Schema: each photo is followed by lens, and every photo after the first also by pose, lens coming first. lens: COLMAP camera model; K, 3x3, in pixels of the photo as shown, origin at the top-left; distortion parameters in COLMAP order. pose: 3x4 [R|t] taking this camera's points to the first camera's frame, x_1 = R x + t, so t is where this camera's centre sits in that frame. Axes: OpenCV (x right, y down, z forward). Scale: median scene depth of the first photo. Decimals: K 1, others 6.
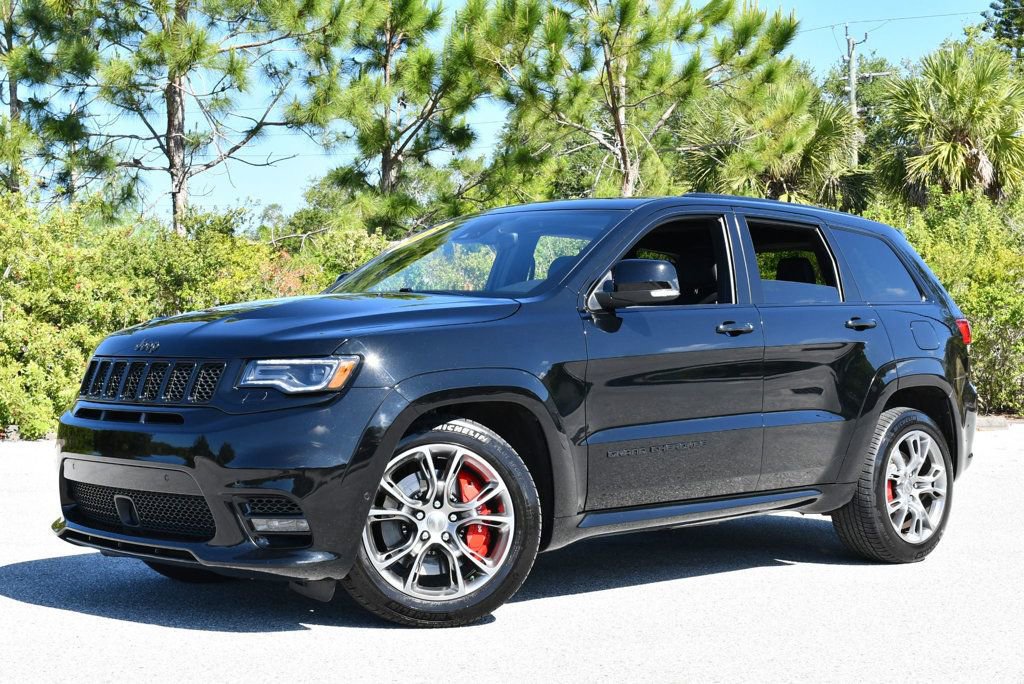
lens RADIAL K [[2249.8, 0, 512.0], [0, 2249.8, 342.0], [0, 0, 1]] dist [-0.018128, -0.165515]
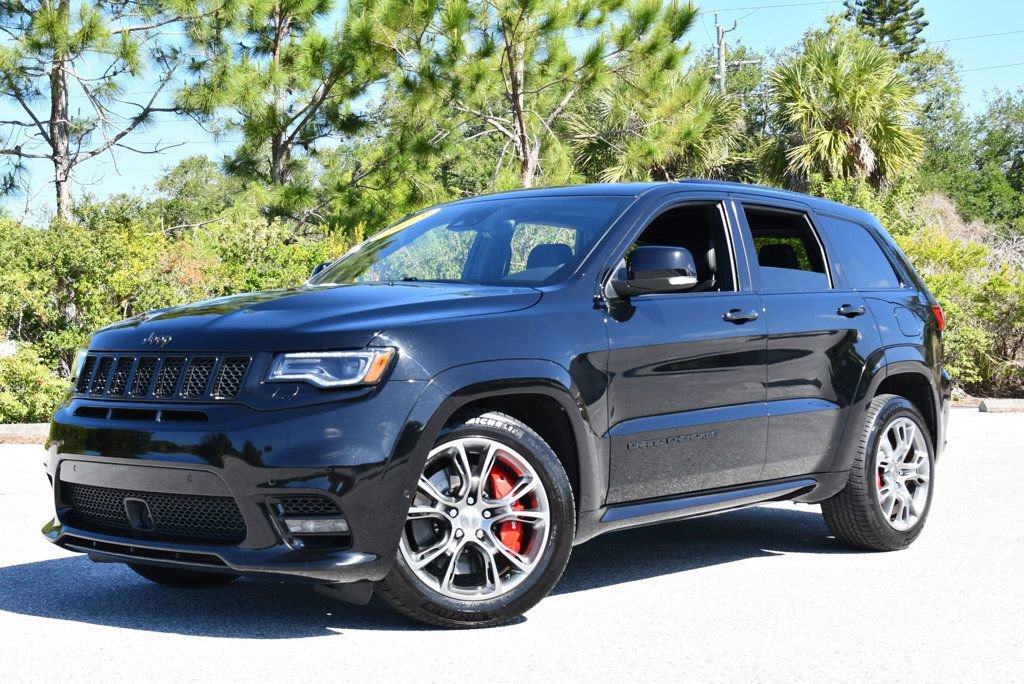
lens RADIAL K [[2249.8, 0, 512.0], [0, 2249.8, 342.0], [0, 0, 1]] dist [-0.018128, -0.165515]
pose [[0.991984, -0.010231, 0.125949, -0.116155], [0.009778, 0.999943, 0.004214, 0.000097], [-0.125985, -0.002949, 0.992028, 0.034146]]
